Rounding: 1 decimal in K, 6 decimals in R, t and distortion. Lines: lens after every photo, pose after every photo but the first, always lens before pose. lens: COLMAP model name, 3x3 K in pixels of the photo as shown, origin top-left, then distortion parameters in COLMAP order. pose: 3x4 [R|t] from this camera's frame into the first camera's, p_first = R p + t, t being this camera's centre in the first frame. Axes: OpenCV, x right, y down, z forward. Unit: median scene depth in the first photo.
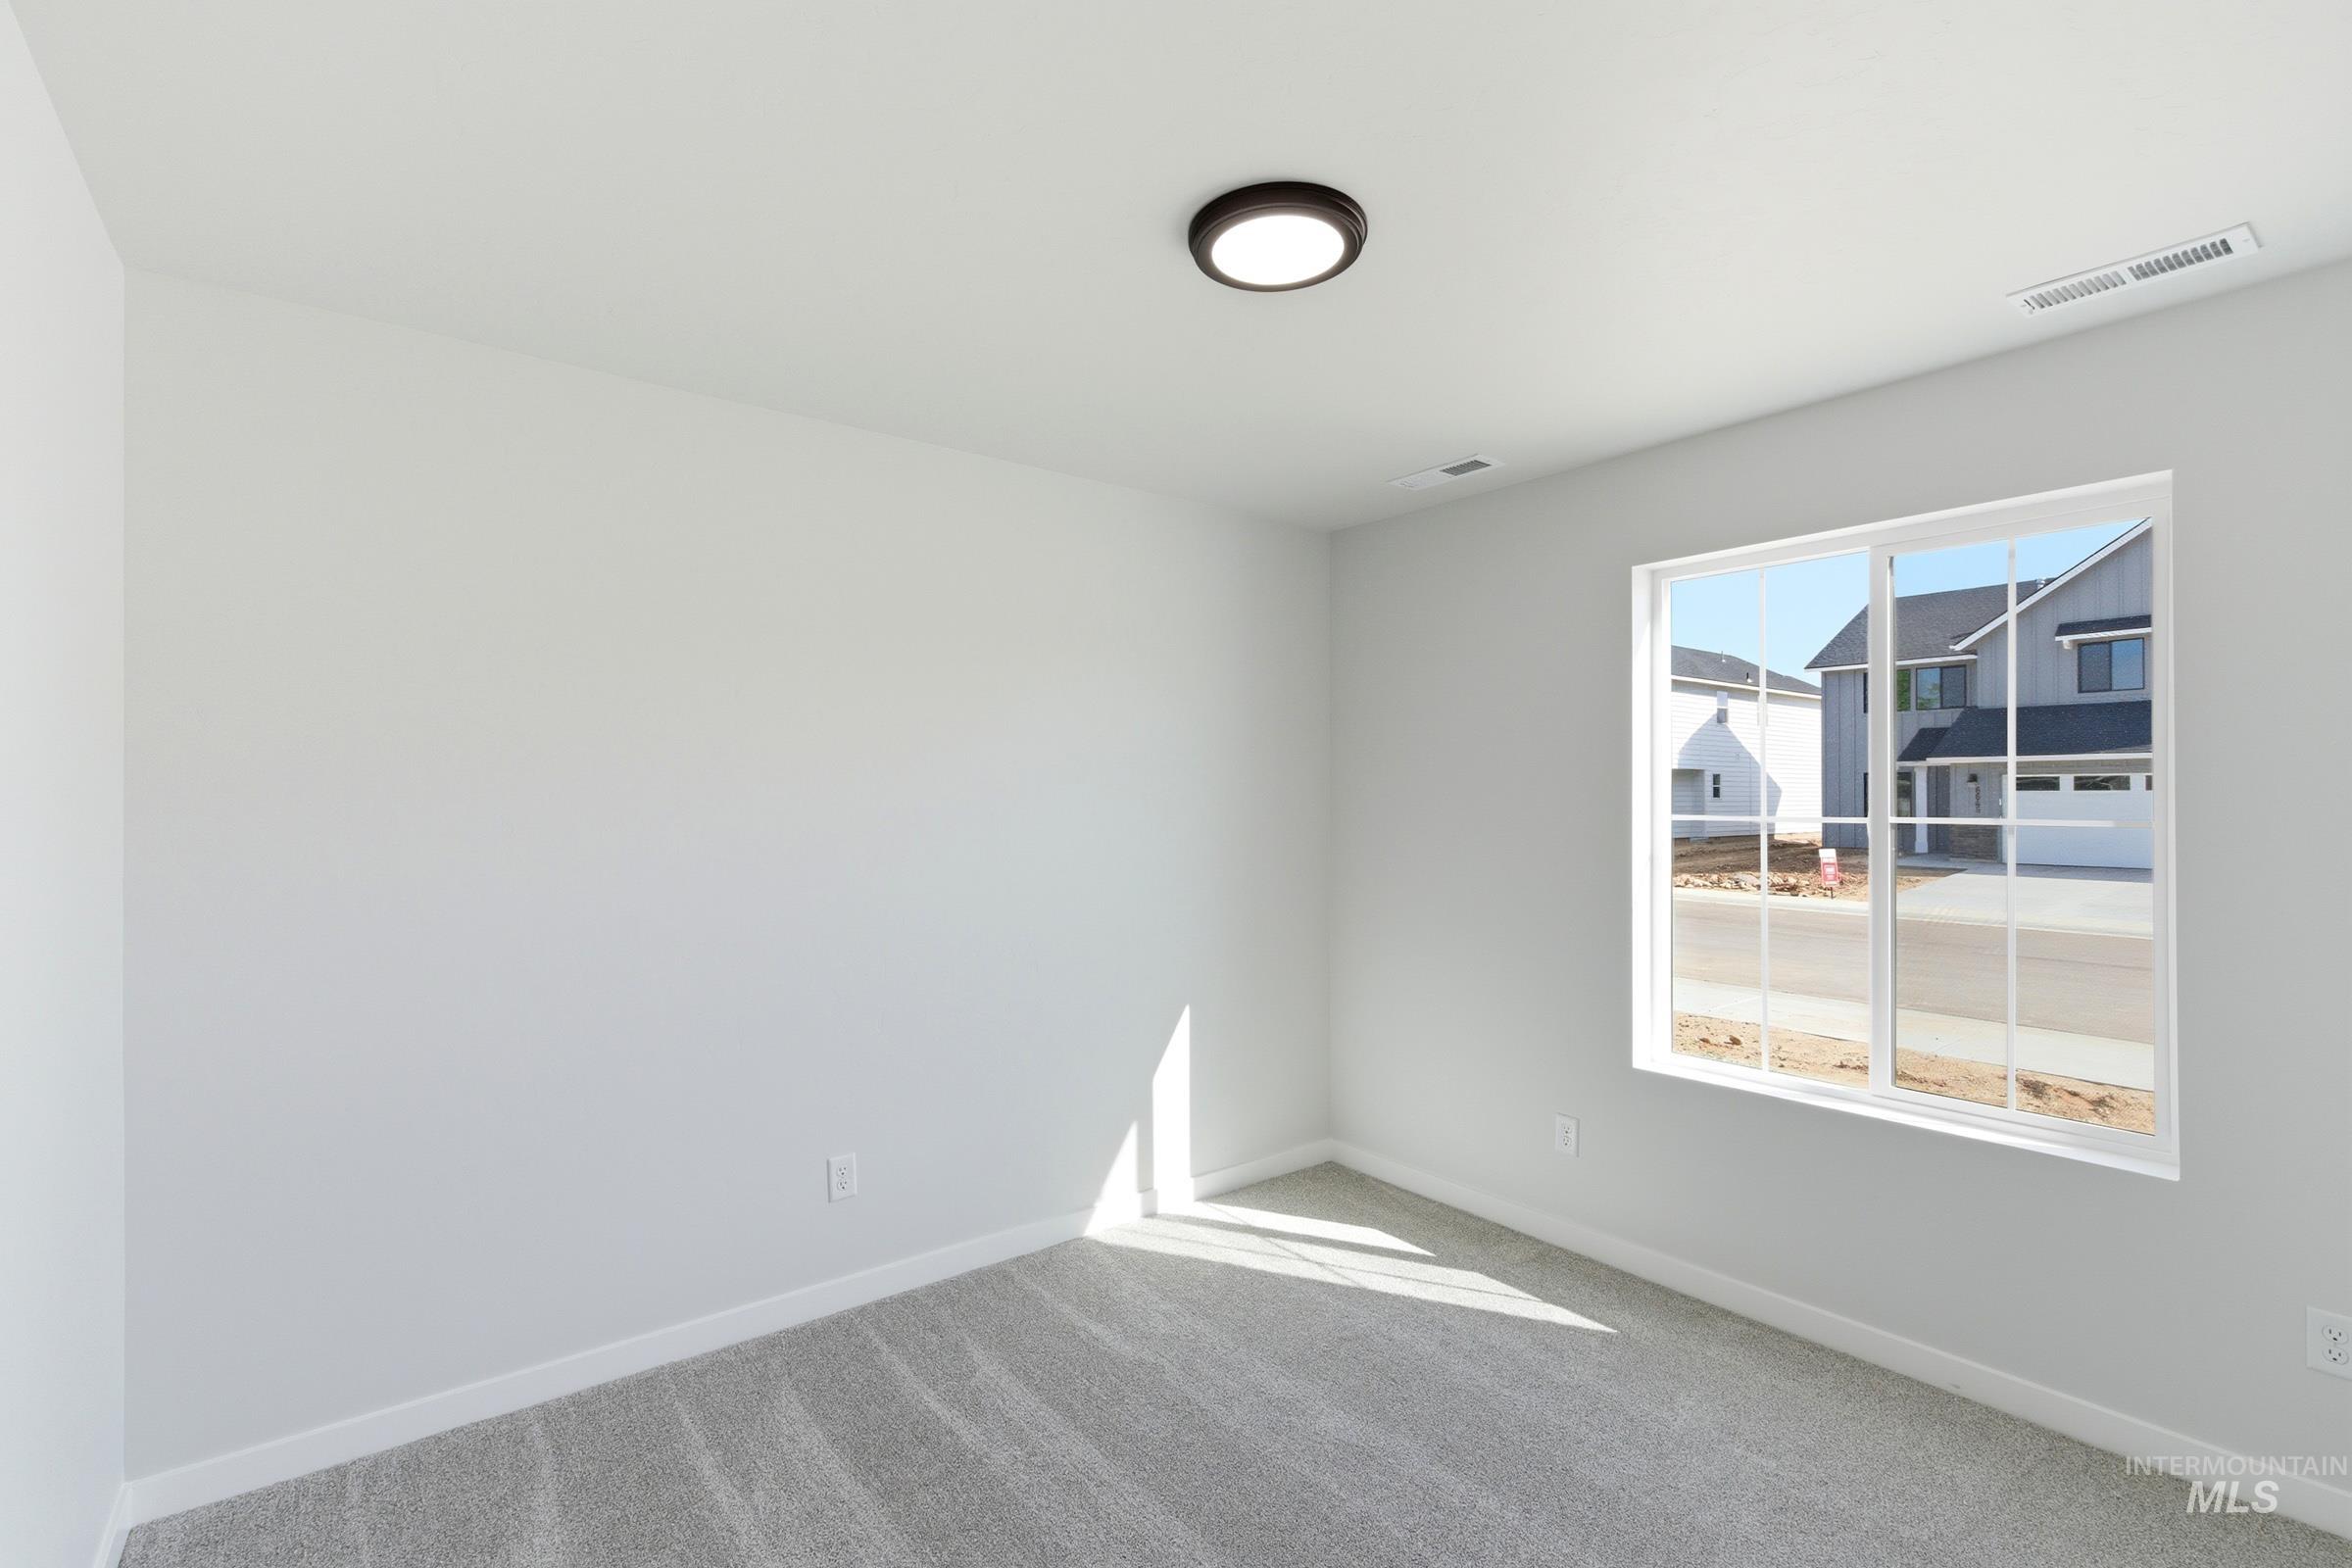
lens RADIAL K [[927.8, 0, 1177.1], [0, 927.8, 807.1], [0, 0, 1]] dist [-0.000235, -0.000119]
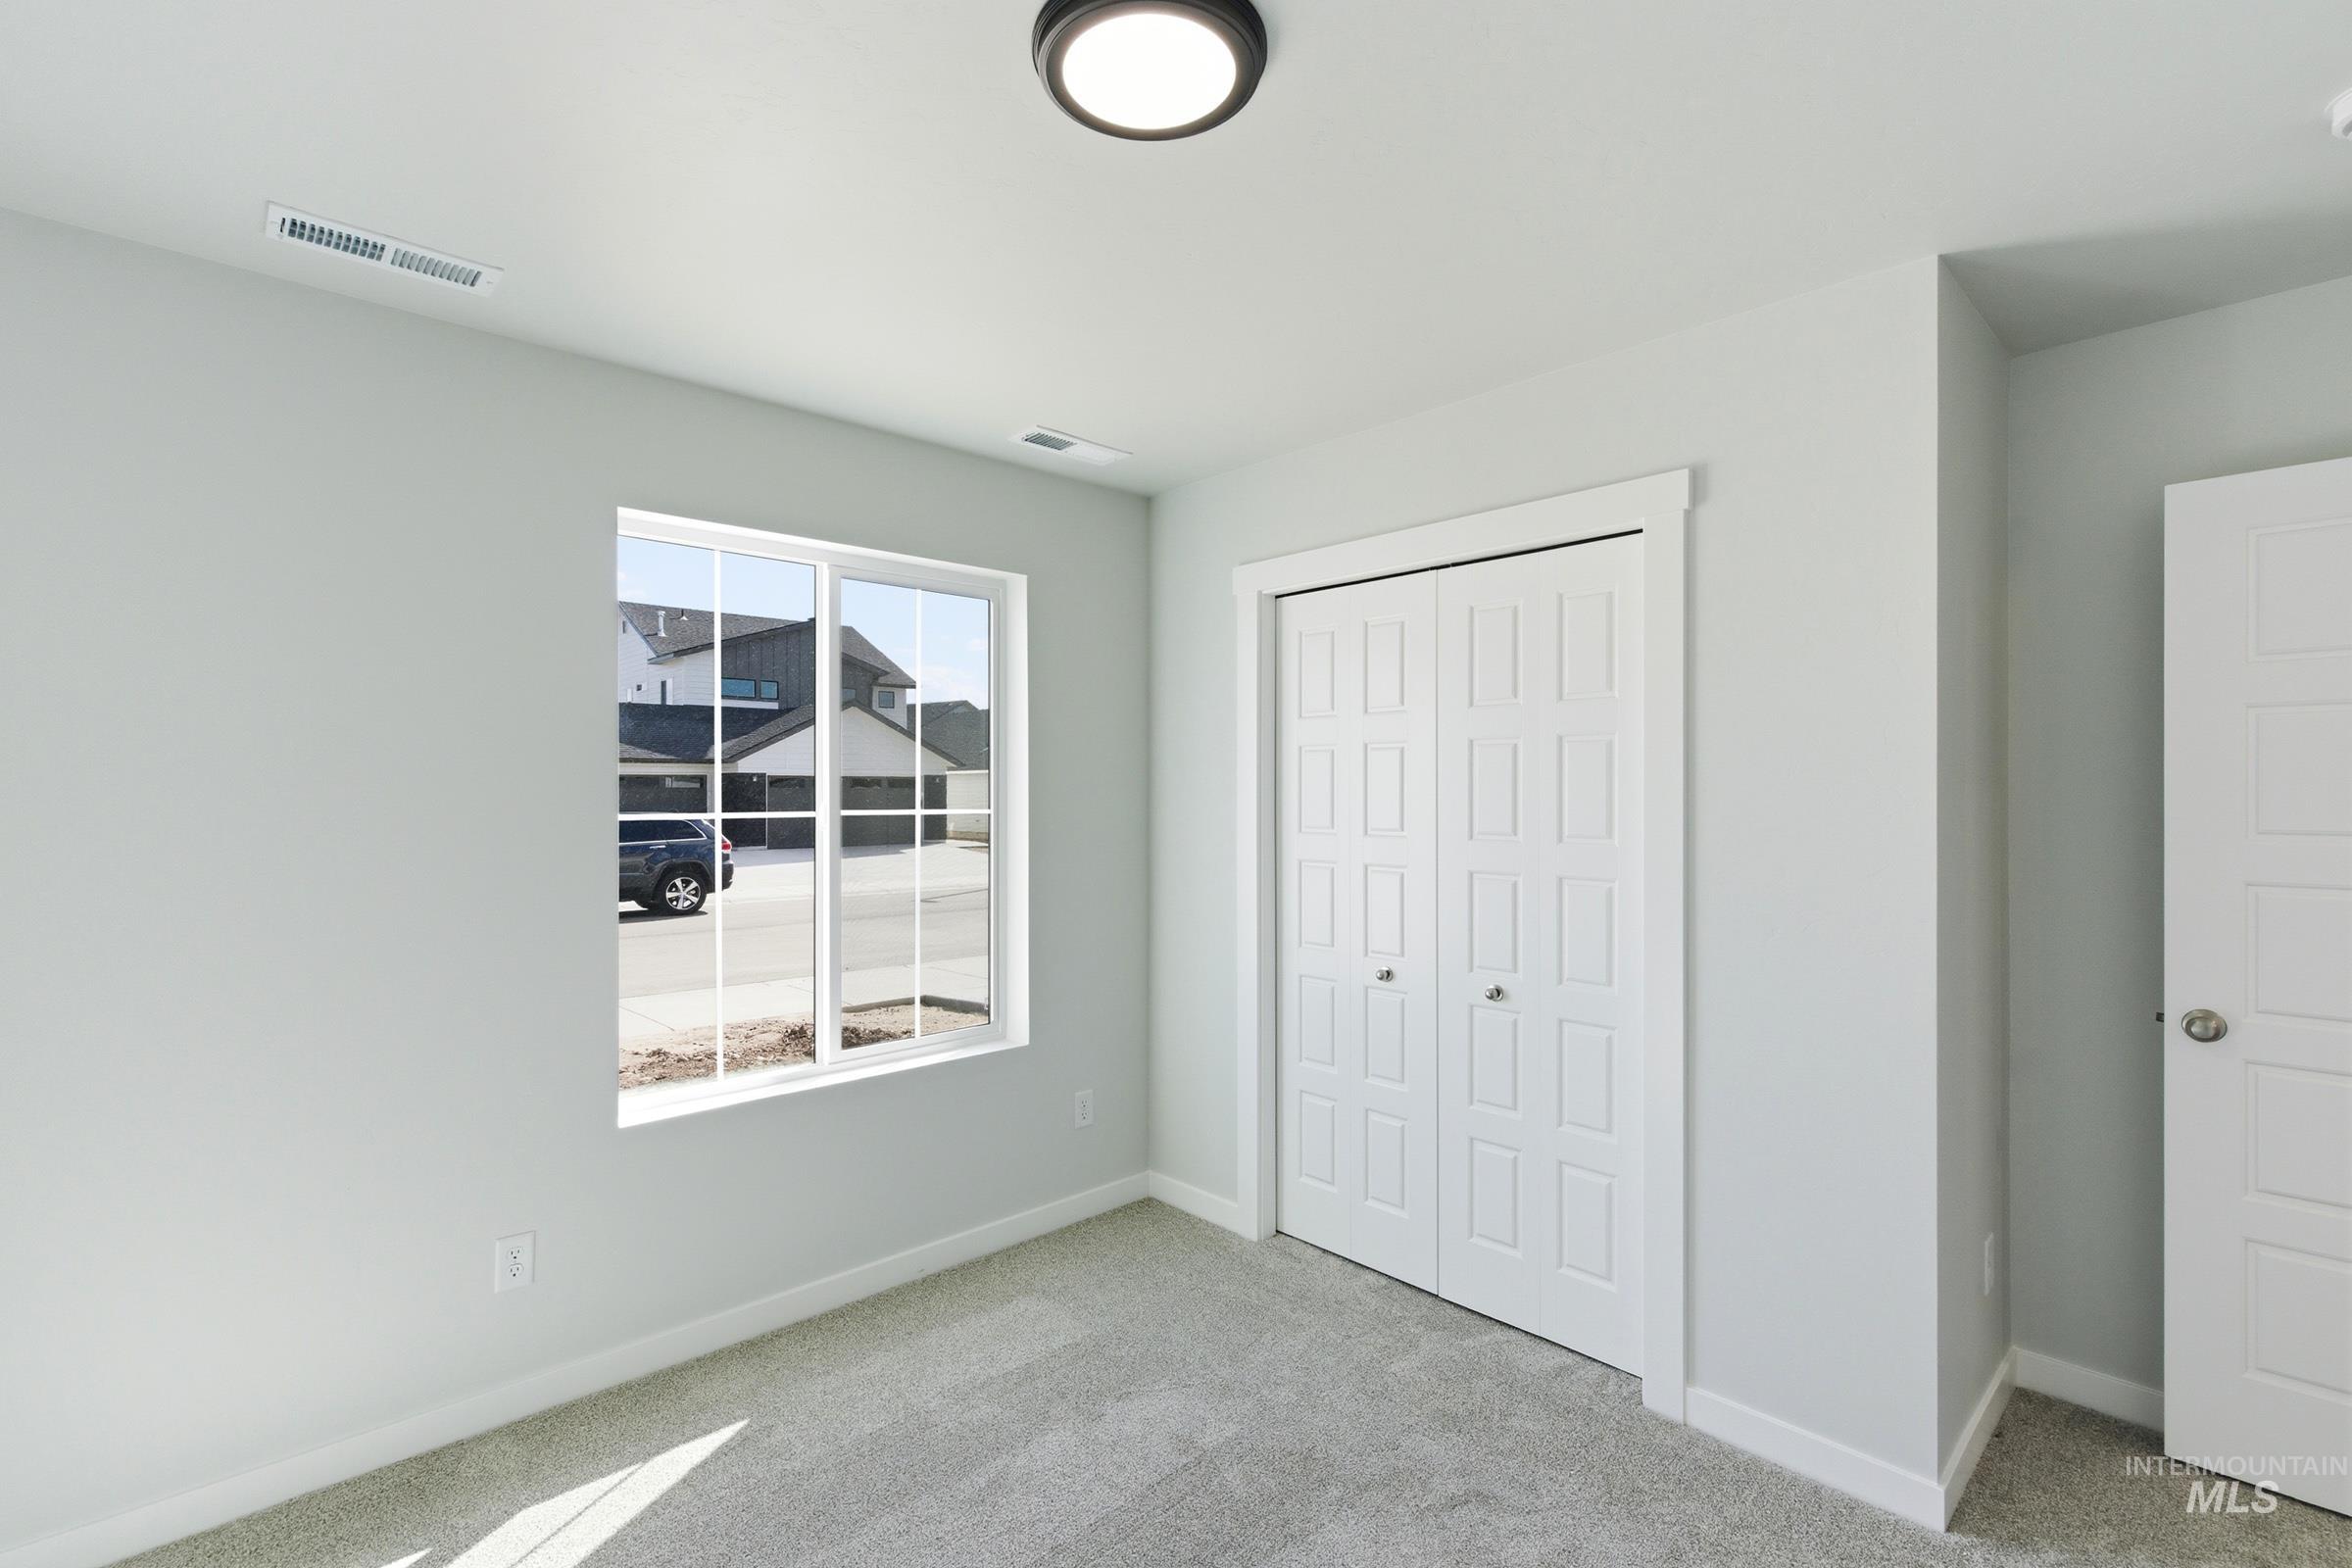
lens RADIAL K [[1073.7, 0, 1175.8], [0, 1073.7, 791.6], [0, 0, 1]] dist [0.001306, -0.003532]
pose [[-0.055833, -0.006424, 0.998419, -0.486349], [-0.001397, 0.999979, 0.006356, -0.014802], [-0.998439, -0.001040, -0.055841, 0.612995]]
